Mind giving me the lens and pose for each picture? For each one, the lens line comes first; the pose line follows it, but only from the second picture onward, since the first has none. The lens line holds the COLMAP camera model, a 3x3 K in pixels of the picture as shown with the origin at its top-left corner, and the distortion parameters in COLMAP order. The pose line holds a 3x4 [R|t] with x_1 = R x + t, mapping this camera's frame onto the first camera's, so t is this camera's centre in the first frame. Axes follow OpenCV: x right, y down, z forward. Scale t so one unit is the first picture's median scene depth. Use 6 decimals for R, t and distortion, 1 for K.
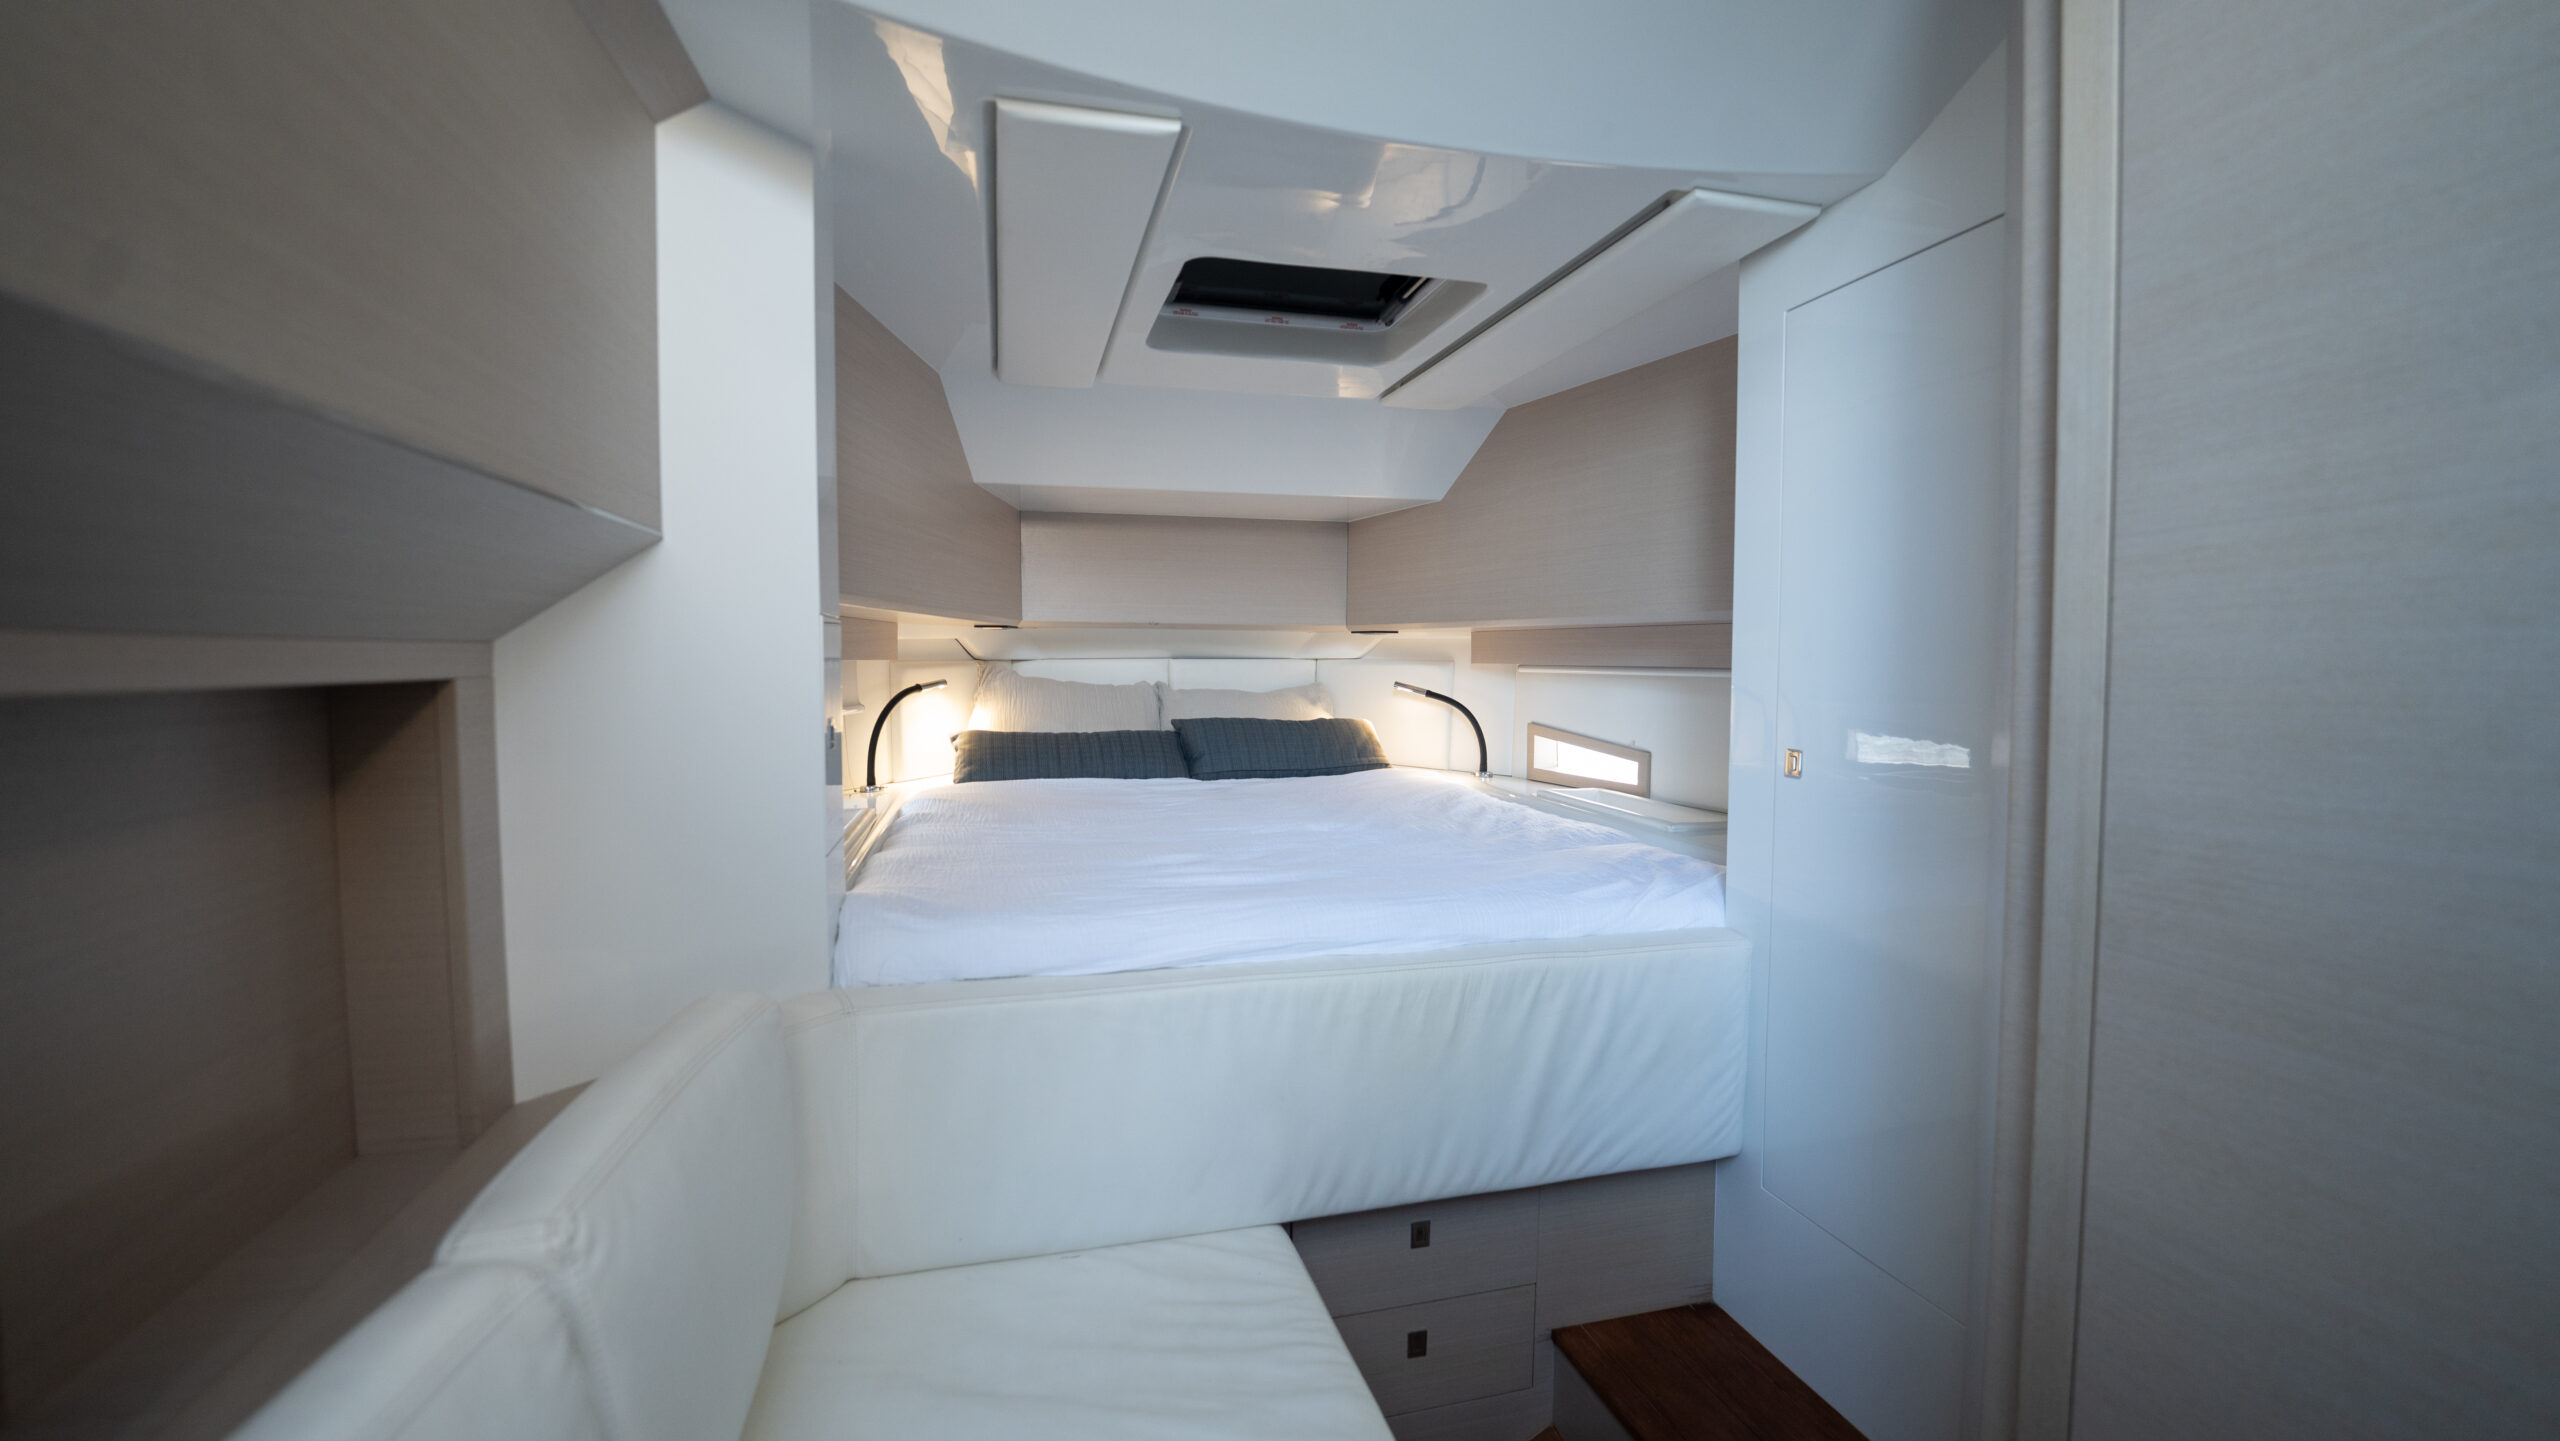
lens RADIAL K [[1035.9, 0, 1281.8], [0, 1035.9, 725.0], [0, 0, 1]] dist [-0.027724, 0.001974]
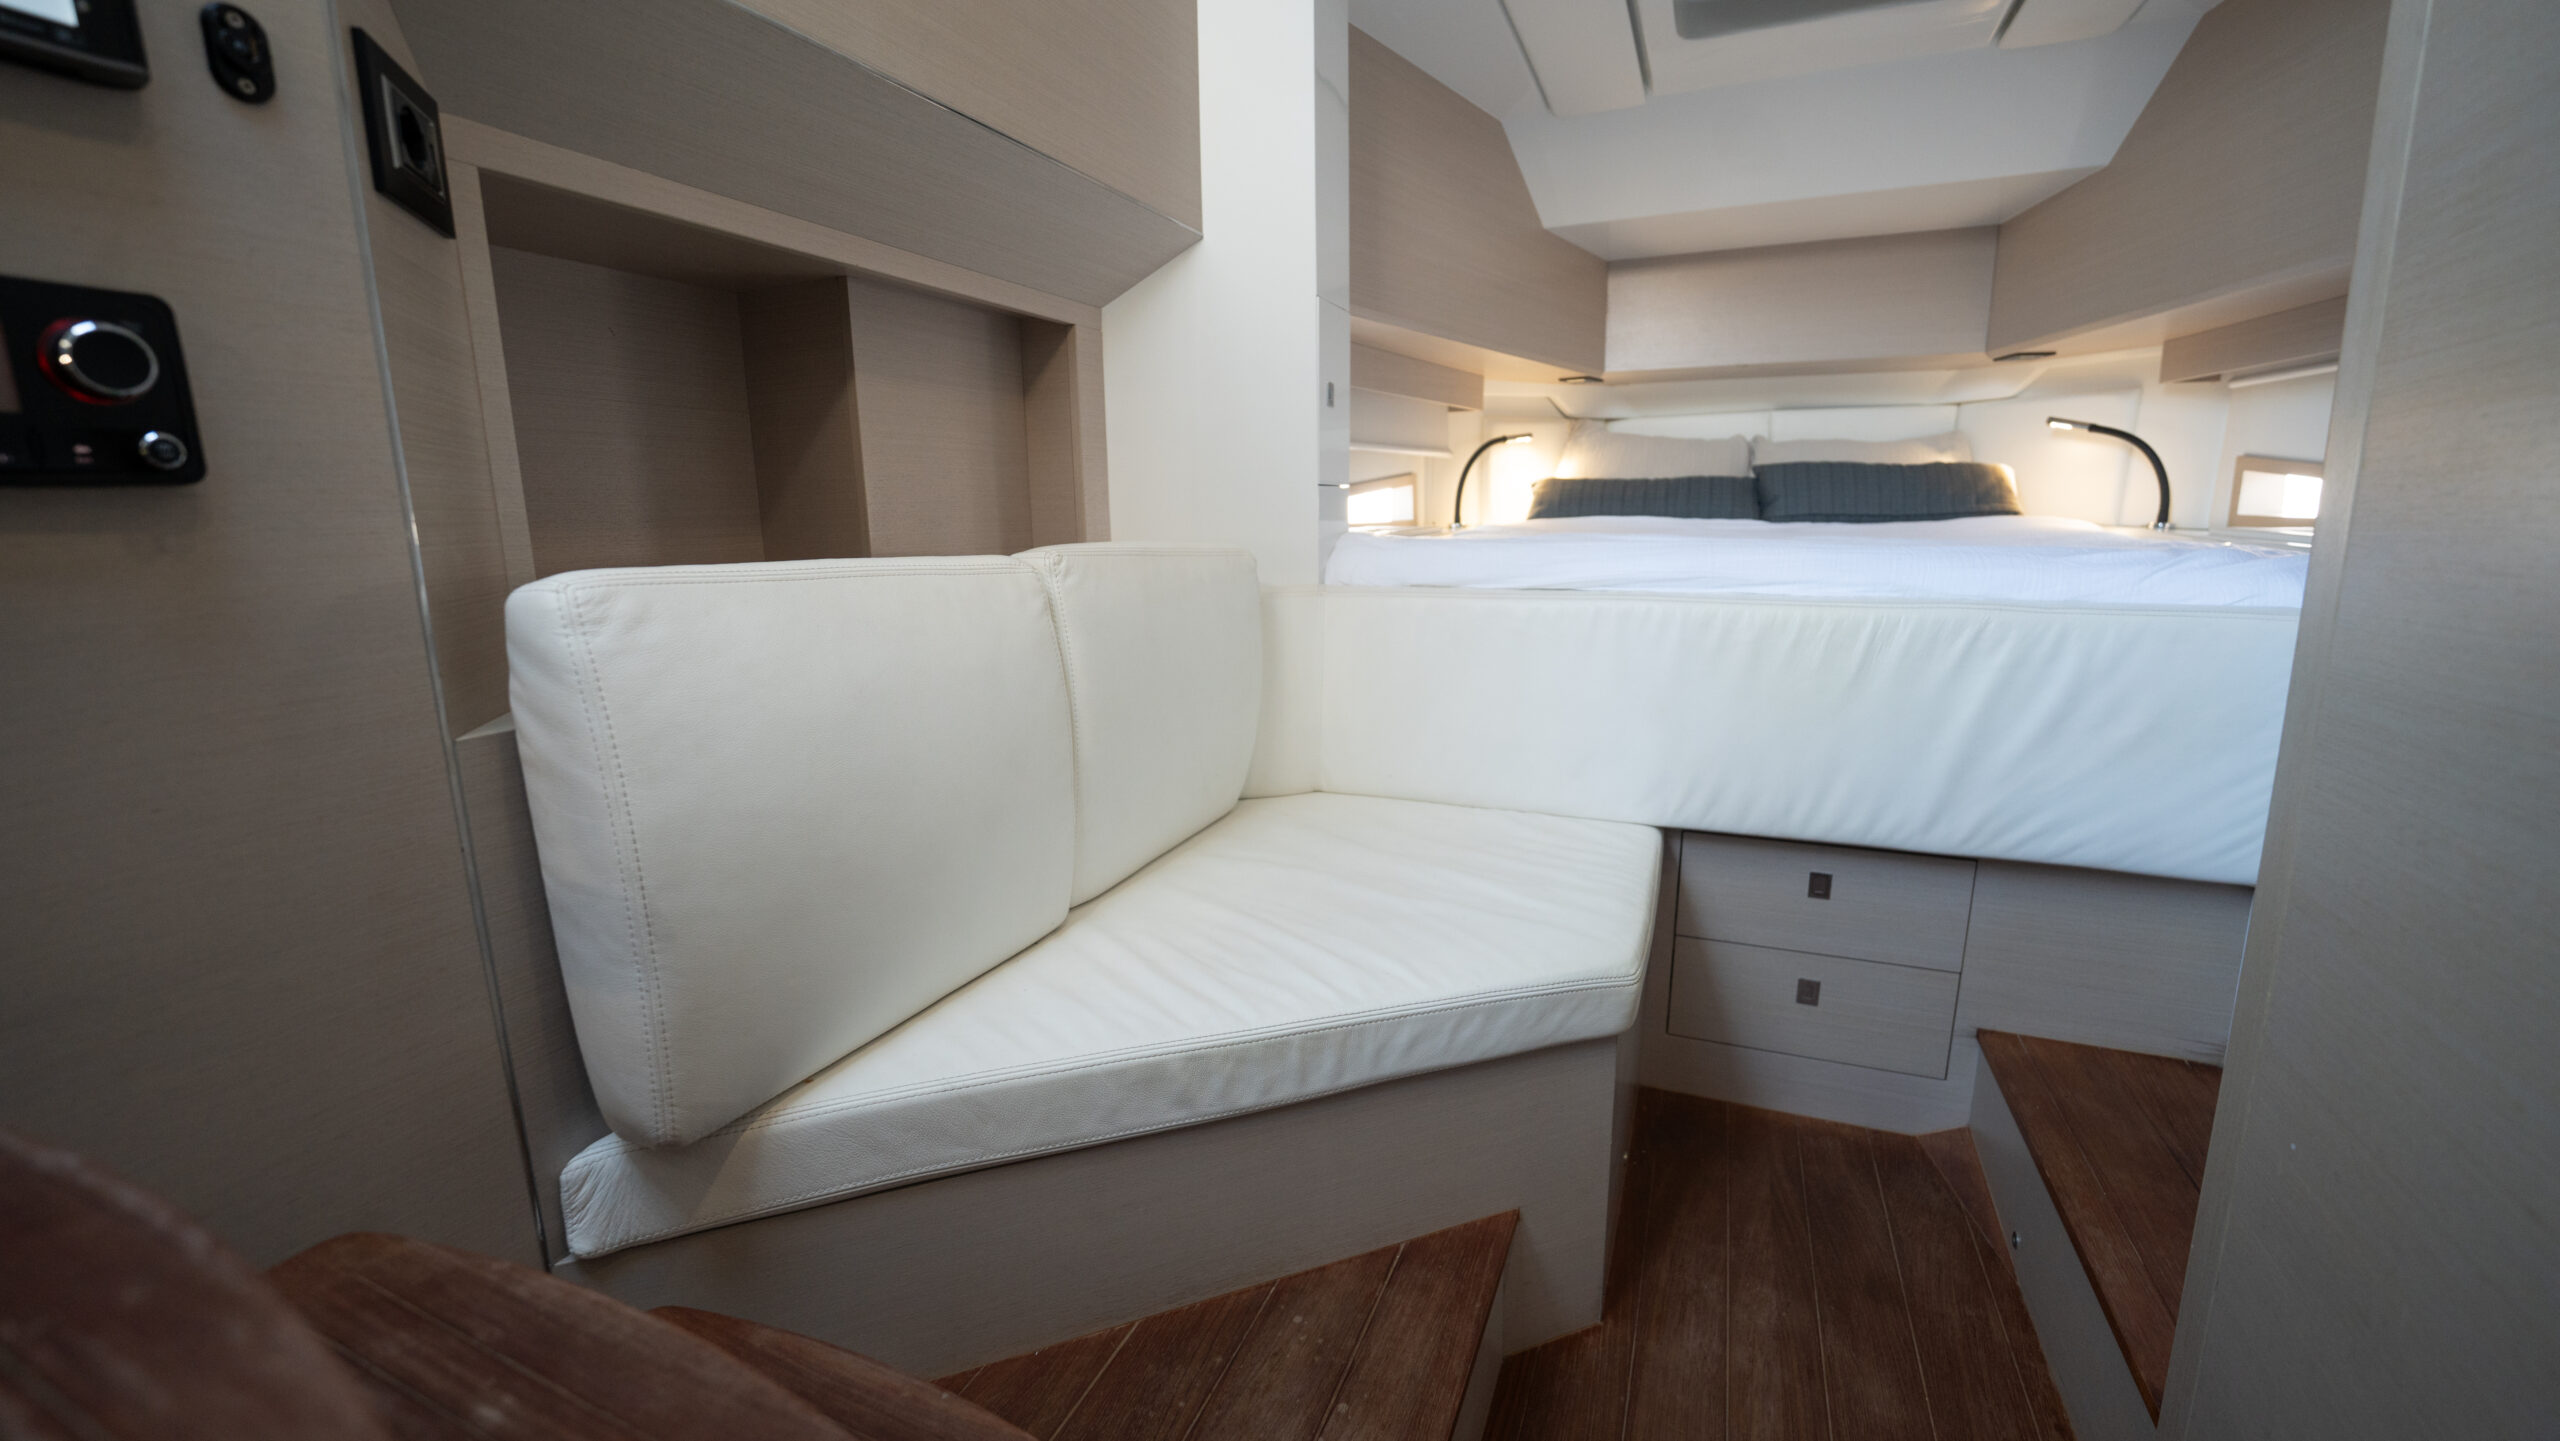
lens RADIAL K [[1035.9, 0, 1280.4], [0, 1035.9, 722.7], [0, 0, 1]] dist [-0.027724, 0.001974]
pose [[0.787340, 0.108826, -0.606838, 0.163070], [-0.021593, 0.988561, 0.149265, 0.103120], [0.616140, -0.104418, 0.780684, -0.050987]]
